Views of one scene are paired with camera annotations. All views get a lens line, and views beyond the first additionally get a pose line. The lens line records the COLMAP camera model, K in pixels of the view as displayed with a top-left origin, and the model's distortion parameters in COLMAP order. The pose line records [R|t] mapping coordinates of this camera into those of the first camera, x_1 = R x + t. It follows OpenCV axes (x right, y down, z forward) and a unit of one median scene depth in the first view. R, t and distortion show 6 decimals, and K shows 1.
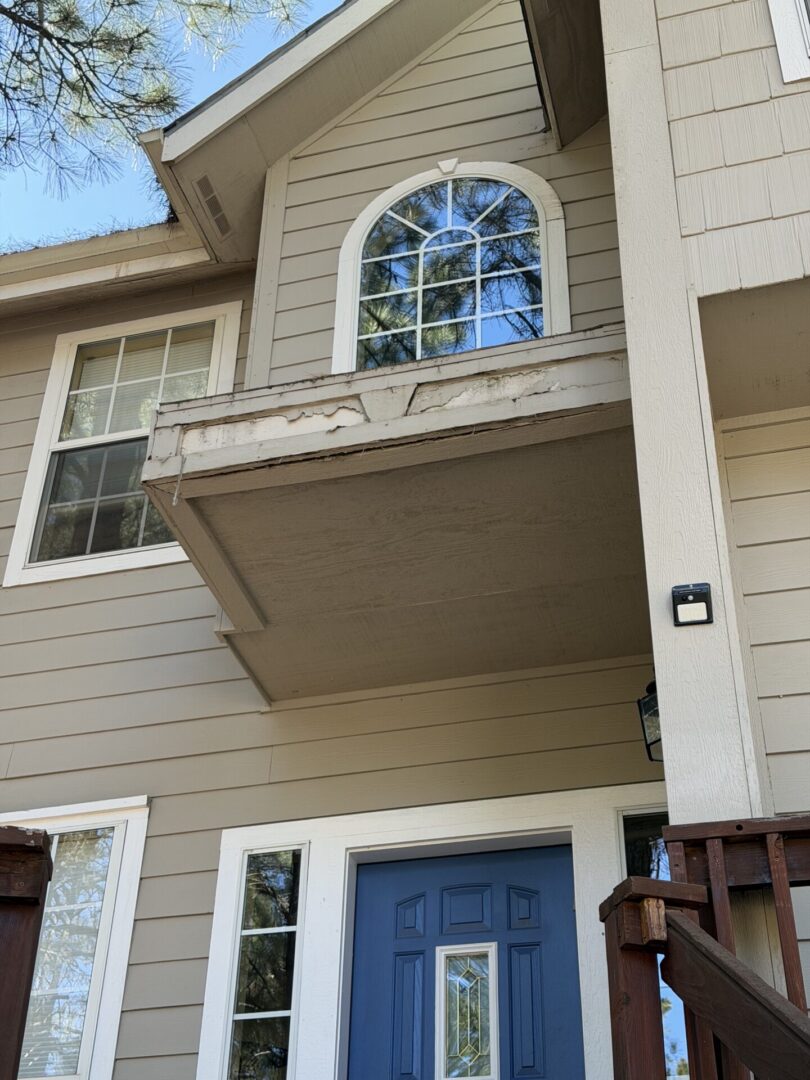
lens RADIAL K [[1482.5, 0, 405.0], [0, 1482.5, 540.0], [0, 0, 1]] dist [0.112625, -0.031277]
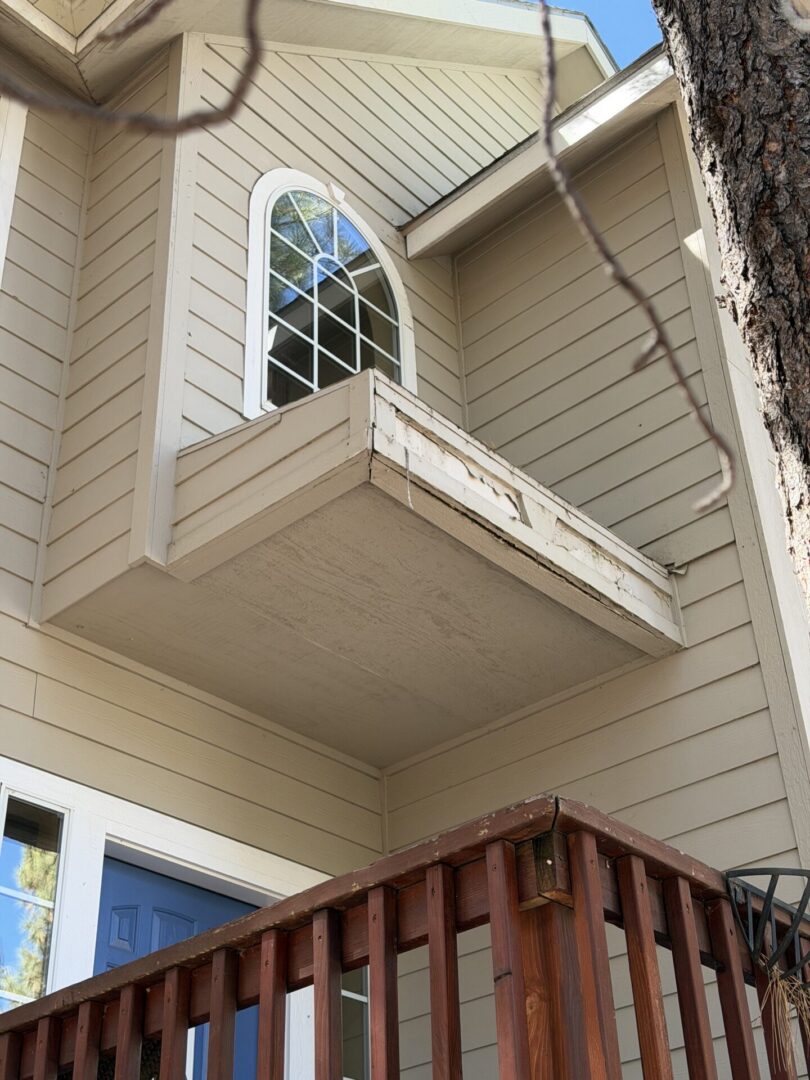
lens RADIAL K [[1482.5, 0, 405.0], [0, 1482.5, 540.0], [0, 0, 1]] dist [0.112625, -0.031277]
pose [[0.453321, 0.479706, 0.751254, -0.721036], [-0.499010, 0.834953, -0.232040, 0.181130], [-0.738573, -0.269694, 0.617880, 0.369941]]
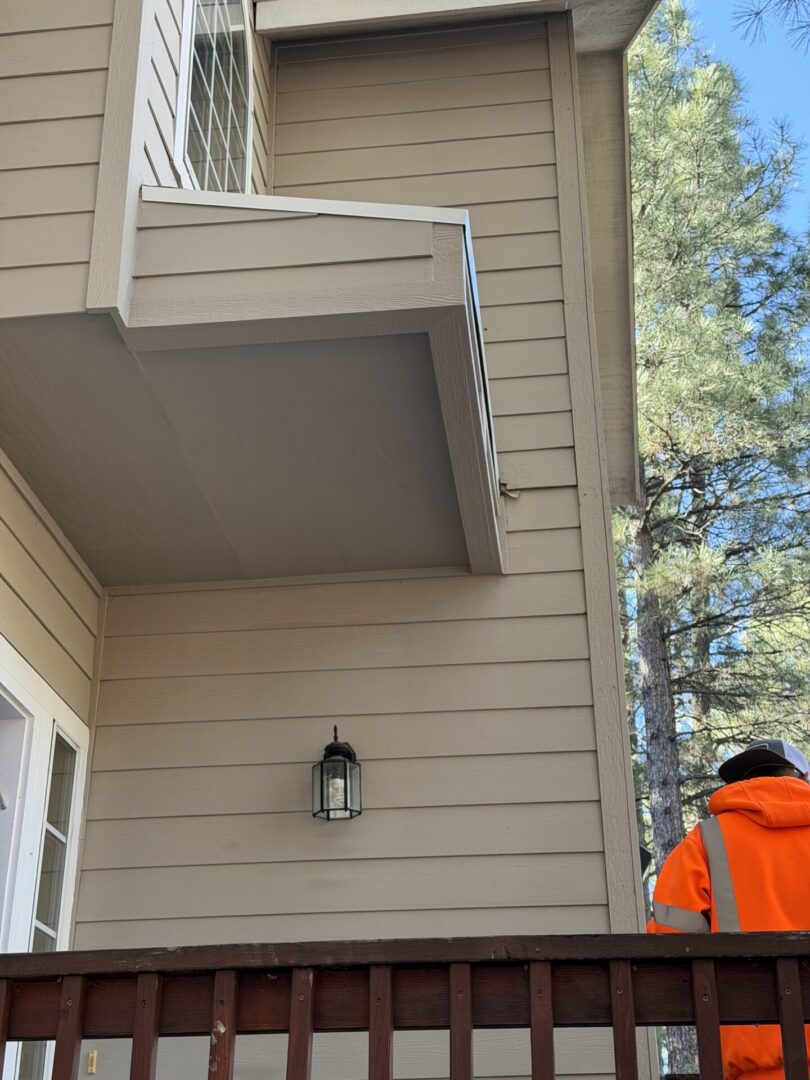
lens RADIAL K [[1482.5, 0, 405.0], [0, 1482.5, 540.0], [0, 0, 1]] dist [0.112625, -0.031277]
pose [[-0.140959, 0.429540, 0.891978, -0.733371], [-0.592687, 0.685067, -0.423563, 0.356470], [-0.793002, -0.588369, 0.158016, 0.730971]]
